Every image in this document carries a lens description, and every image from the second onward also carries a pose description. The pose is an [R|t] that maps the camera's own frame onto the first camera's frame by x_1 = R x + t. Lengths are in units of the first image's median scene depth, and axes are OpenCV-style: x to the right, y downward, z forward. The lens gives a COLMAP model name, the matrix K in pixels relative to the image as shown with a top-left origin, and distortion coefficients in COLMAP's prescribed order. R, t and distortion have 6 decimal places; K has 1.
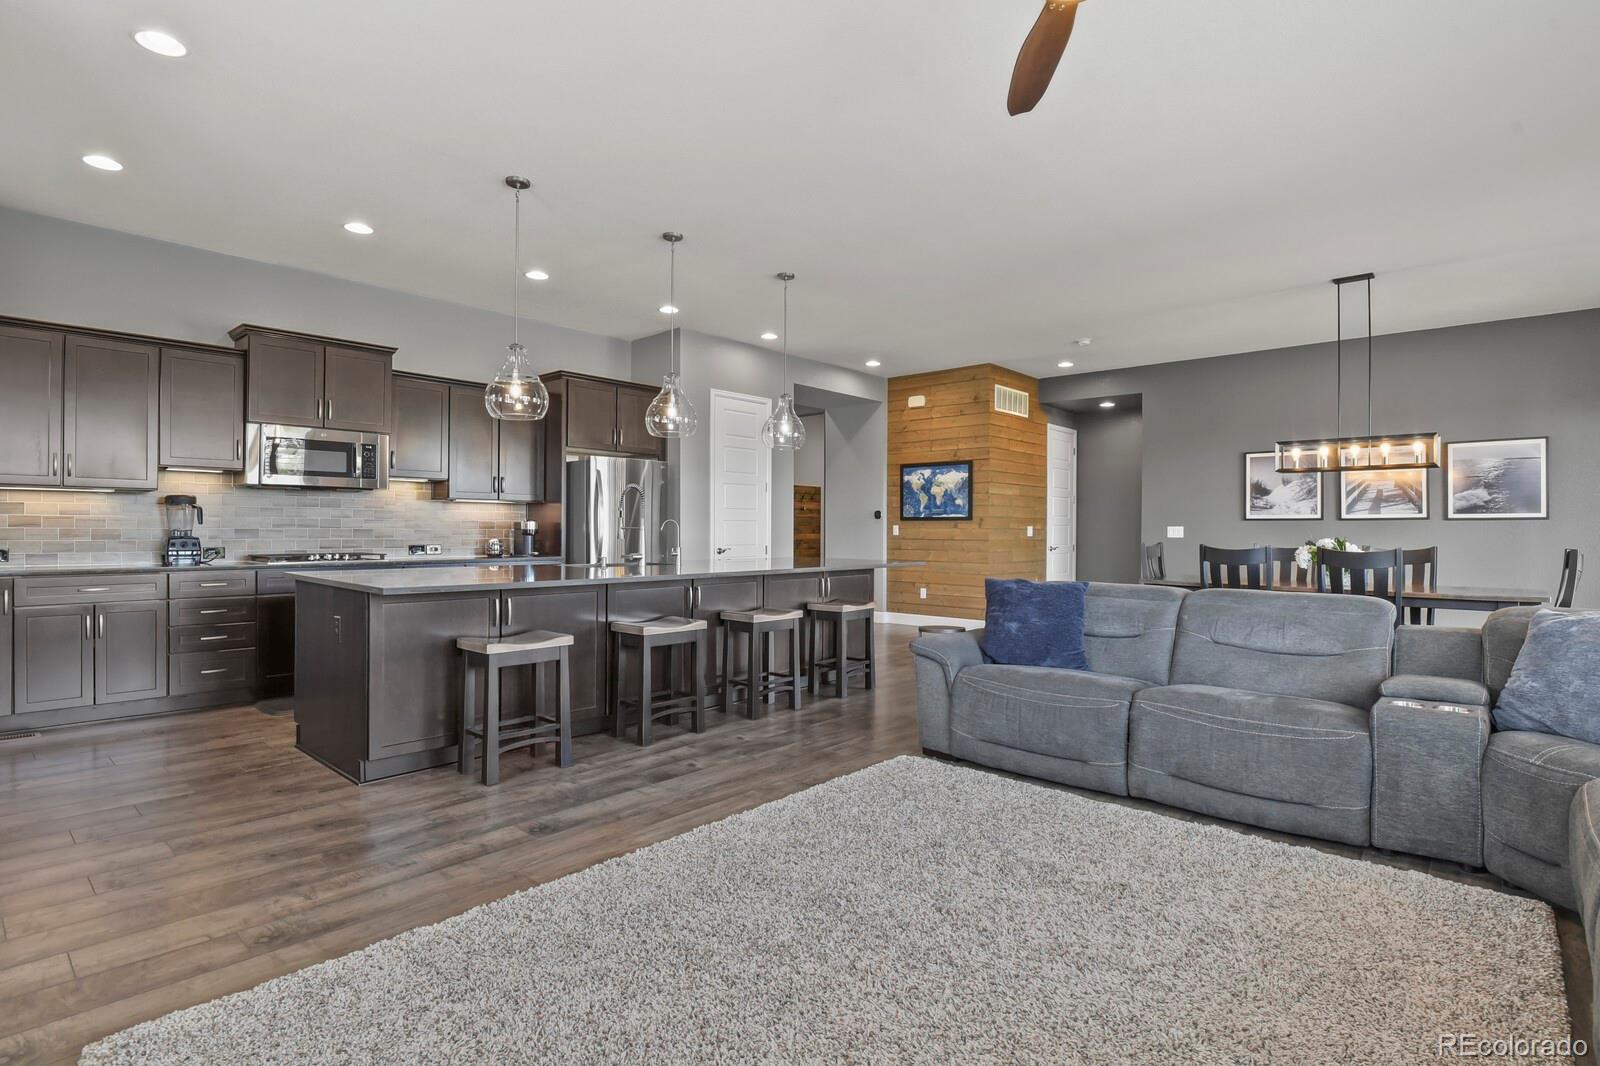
lens RADIAL K [[793.7, 0, 809.3], [0, 793.7, 527.3], [0, 0, 1]] dist [-0.009199, -0.006434]
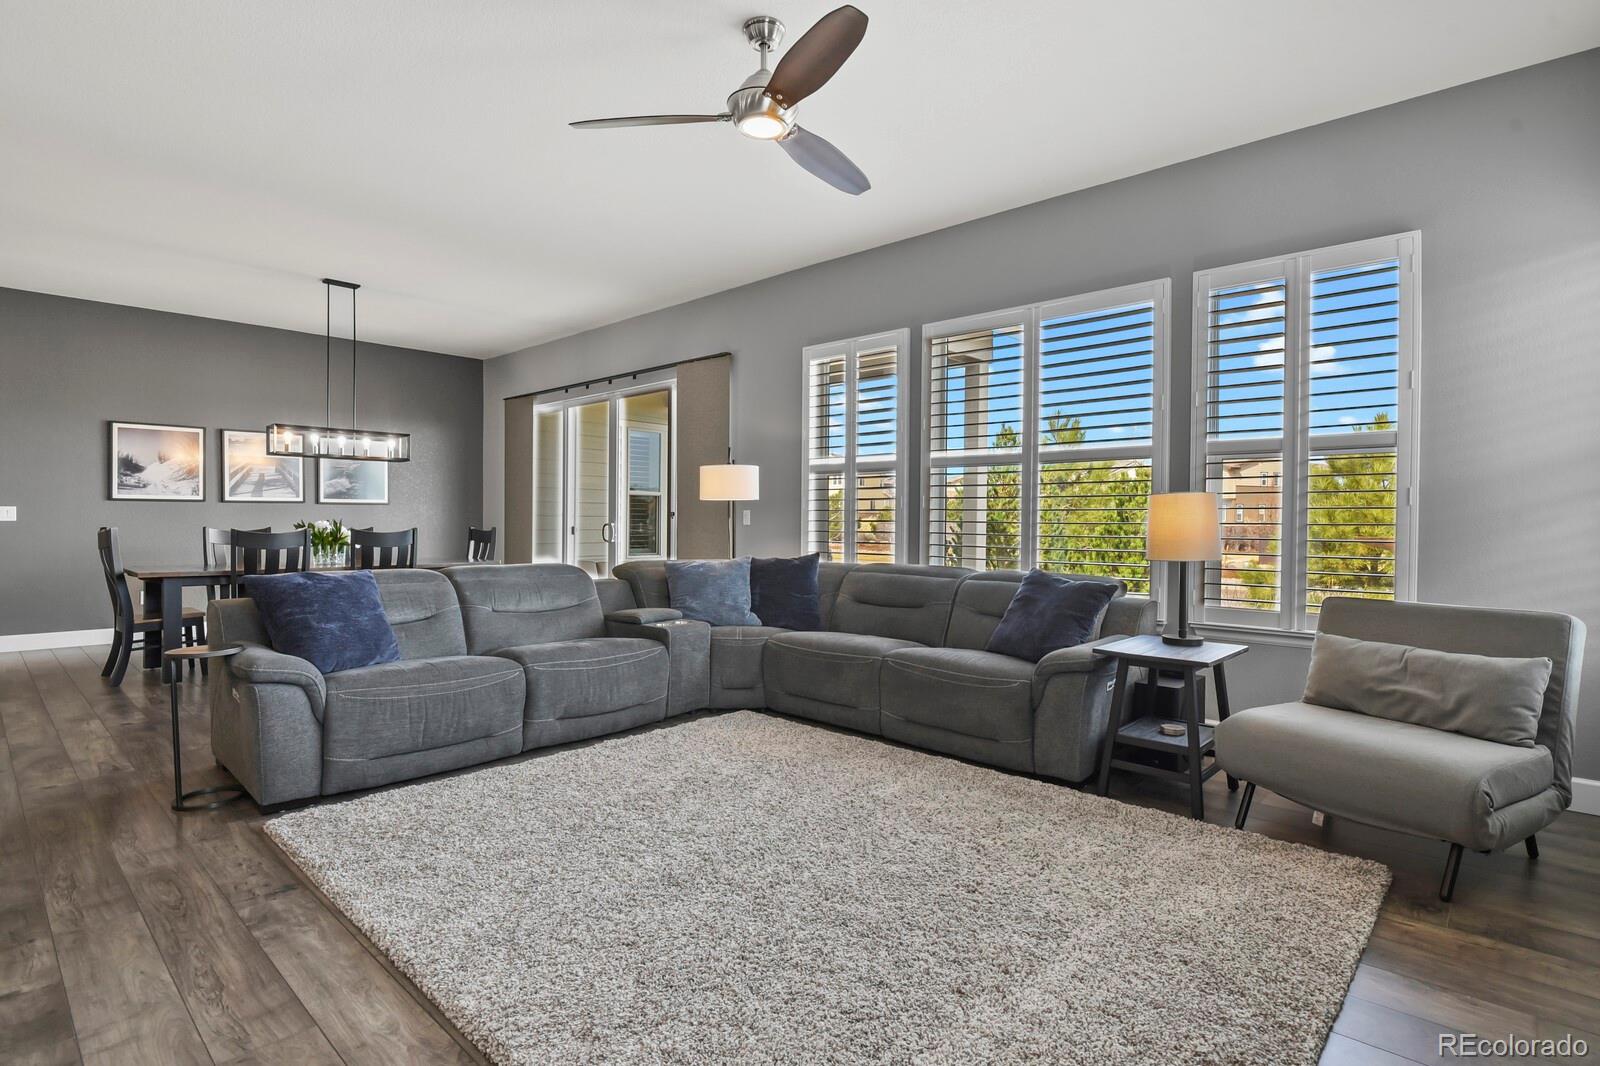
lens RADIAL K [[793.7, 0, 809.3], [0, 793.7, 527.3], [0, 0, 1]] dist [-0.009199, -0.006434]
pose [[0.012331, -0.015917, 0.999797, -0.348517], [-0.009805, 0.999823, 0.016038, -0.000659], [-0.999876, -0.010001, 0.012173, 0.286038]]
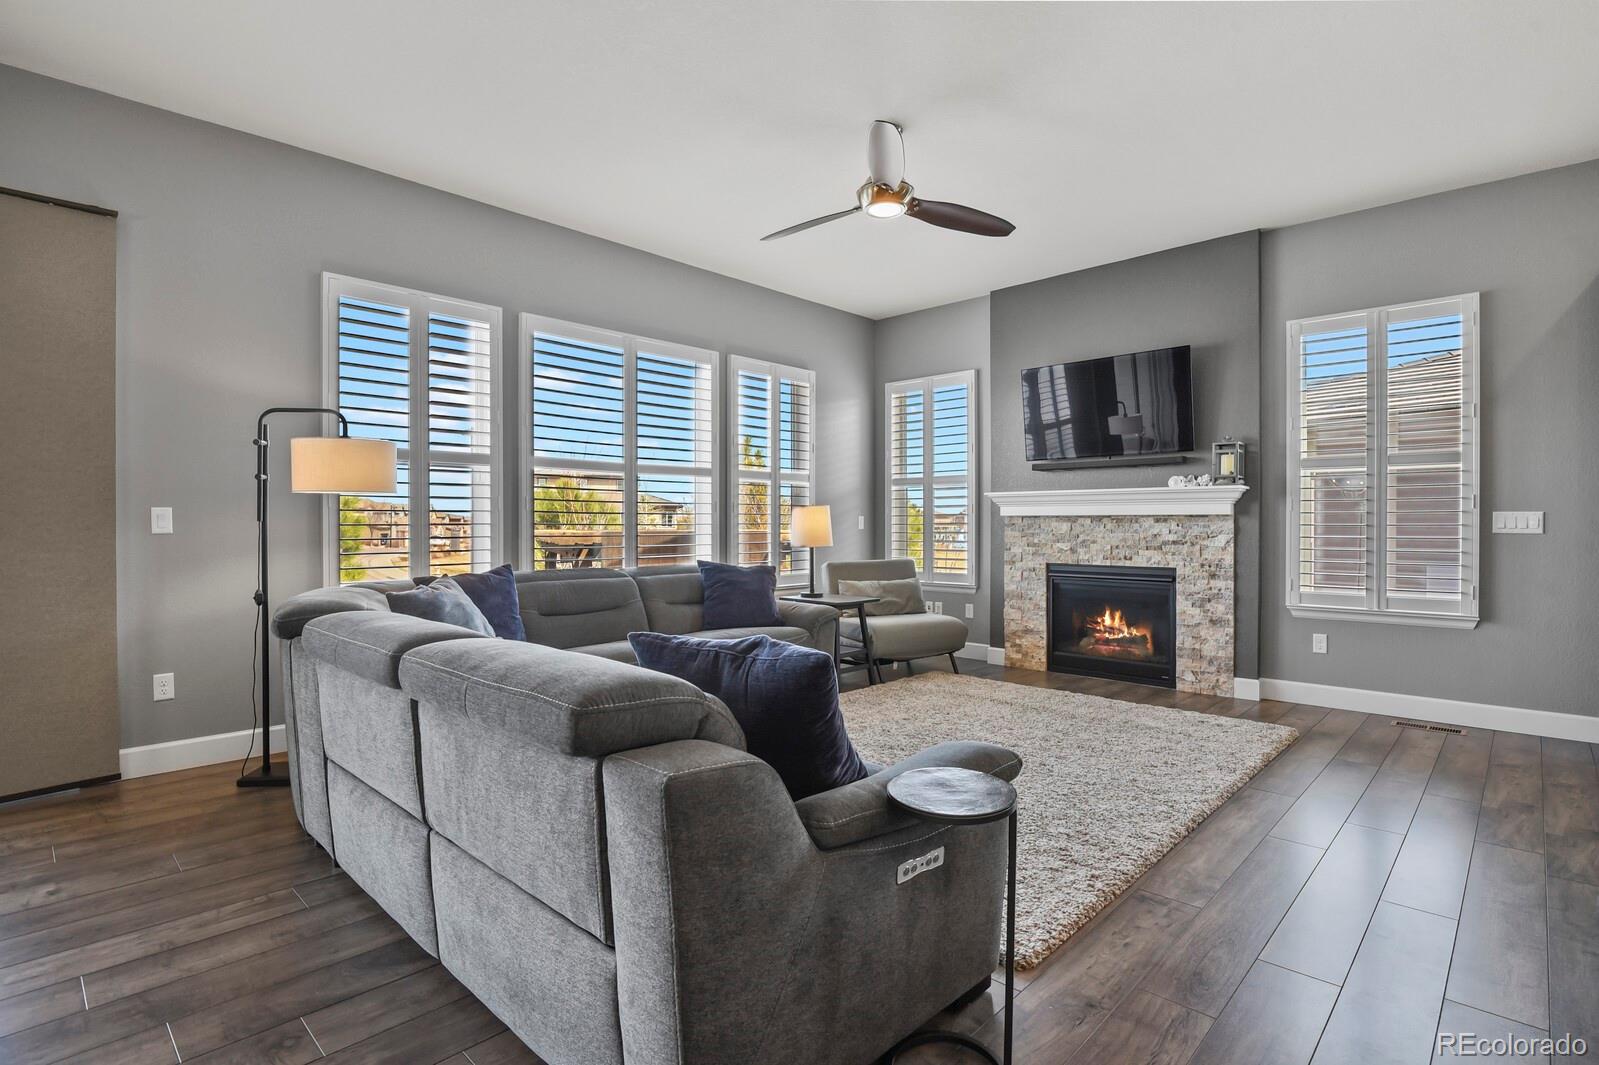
lens RADIAL K [[779.4, 0, 808.5], [0, 779.4, 526.4], [0, 0, 1]] dist [-0.007463, -0.007315]
pose [[-0.999507, -0.007081, 0.030576, 0.144289], [-0.006989, 0.999971, 0.003140, 0.003417], [-0.030597, 0.002925, -0.999528, 0.878202]]
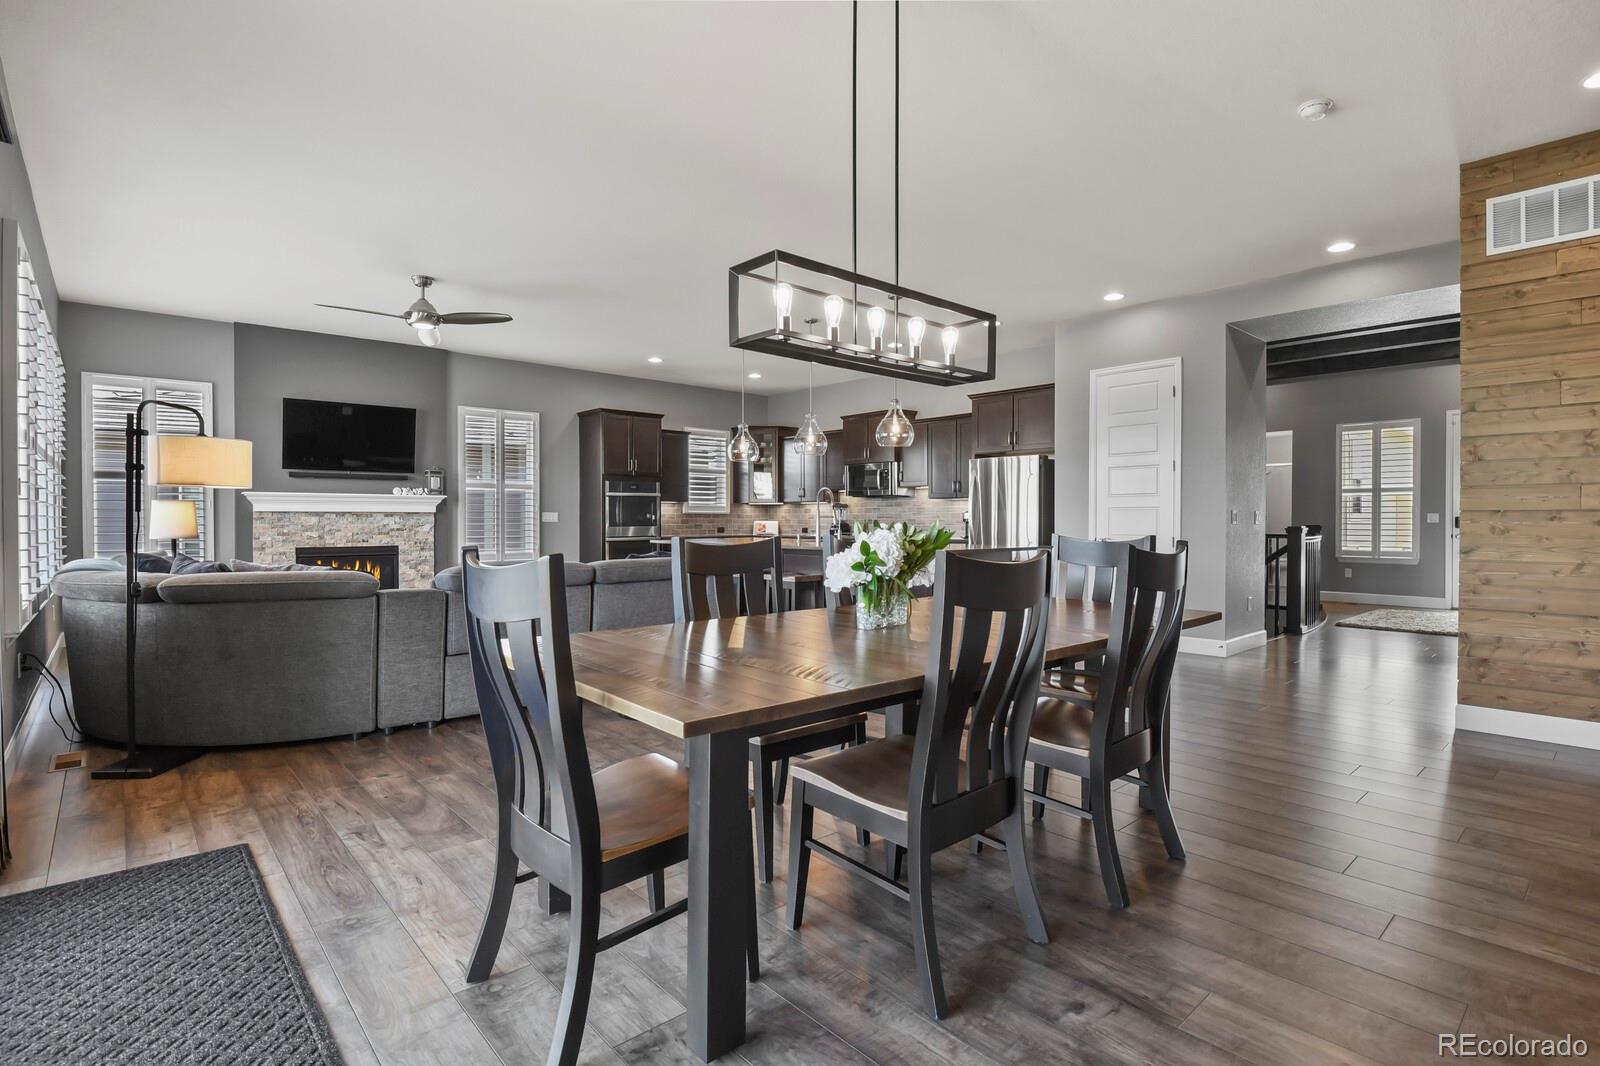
lens RADIAL K [[771.8, 0, 811.4], [0, 771.8, 529.4], [0, 0, 1]] dist [-0.008029, -0.009485]
pose [[-0.106027, 0.007130, -0.994338, 0.959396], [0.000668, 0.999975, 0.007100, 0.011014], [0.994363, 0.000088, -0.106029, 0.870212]]
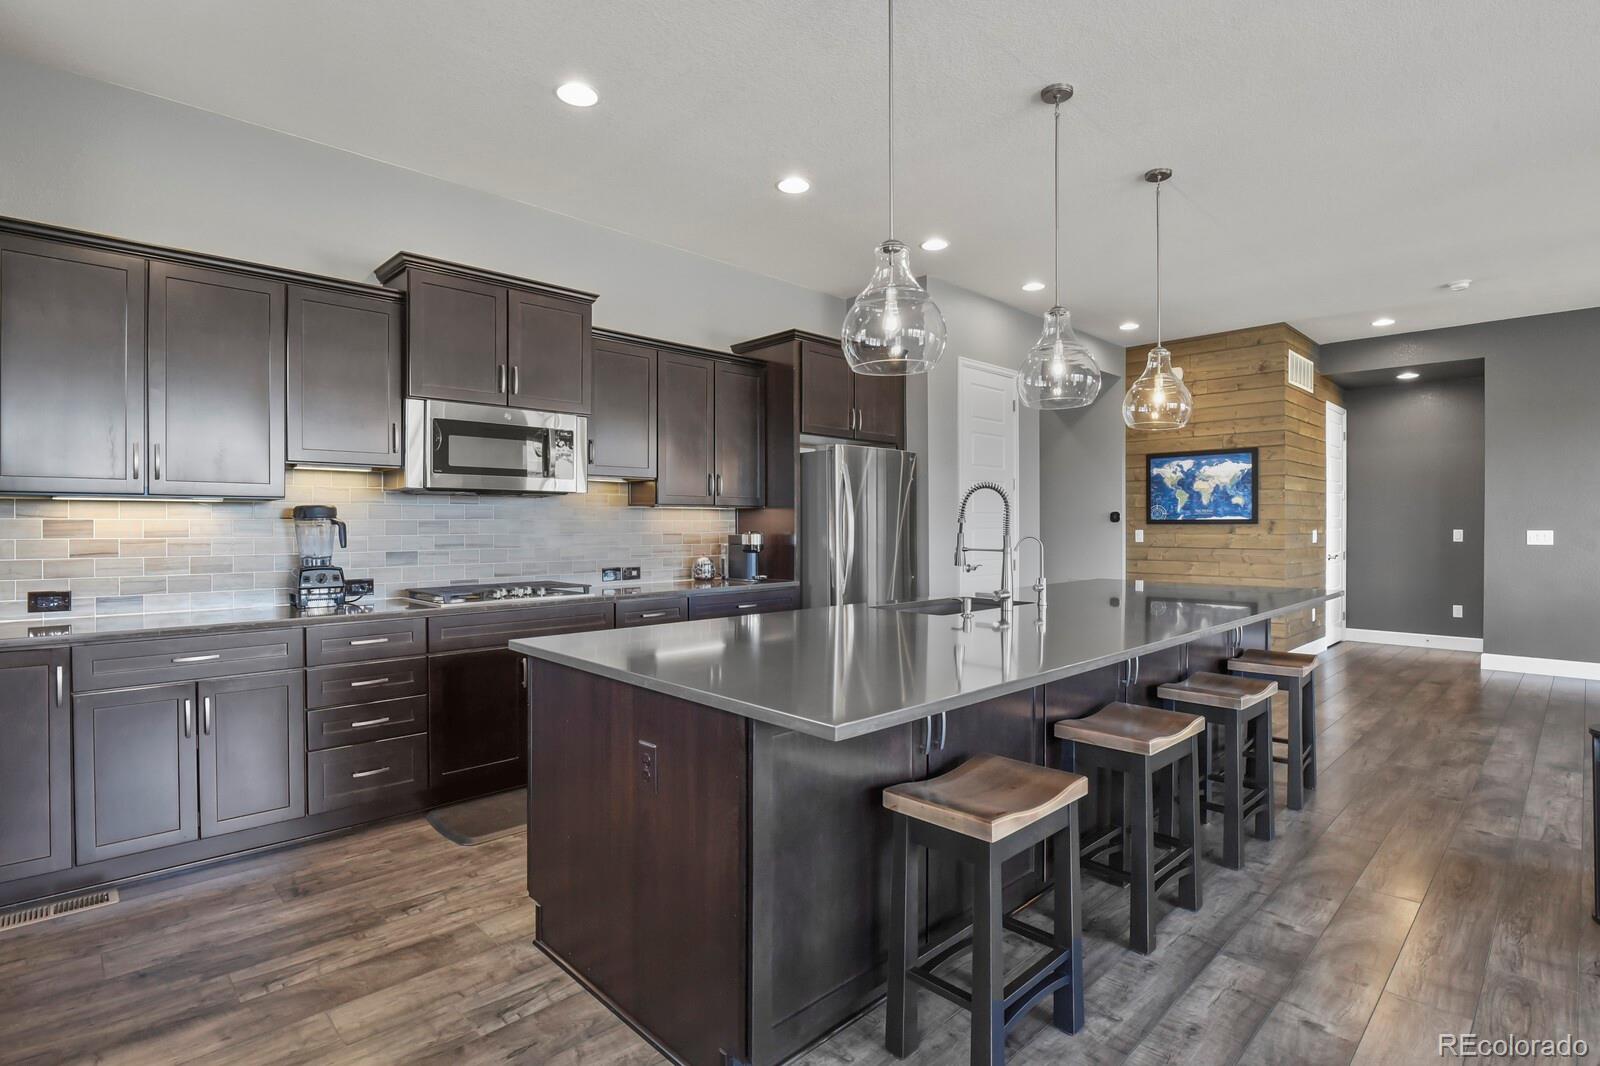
lens RADIAL K [[779.9, 0, 809.0], [0, 779.9, 526.9], [0, 0, 1]] dist [-0.007463, -0.007315]
pose [[0.997854, -0.006958, -0.065110, -0.250716], [0.007289, 0.999962, 0.004849, -0.017024], [0.065074, -0.005313, 0.997866, 0.272065]]
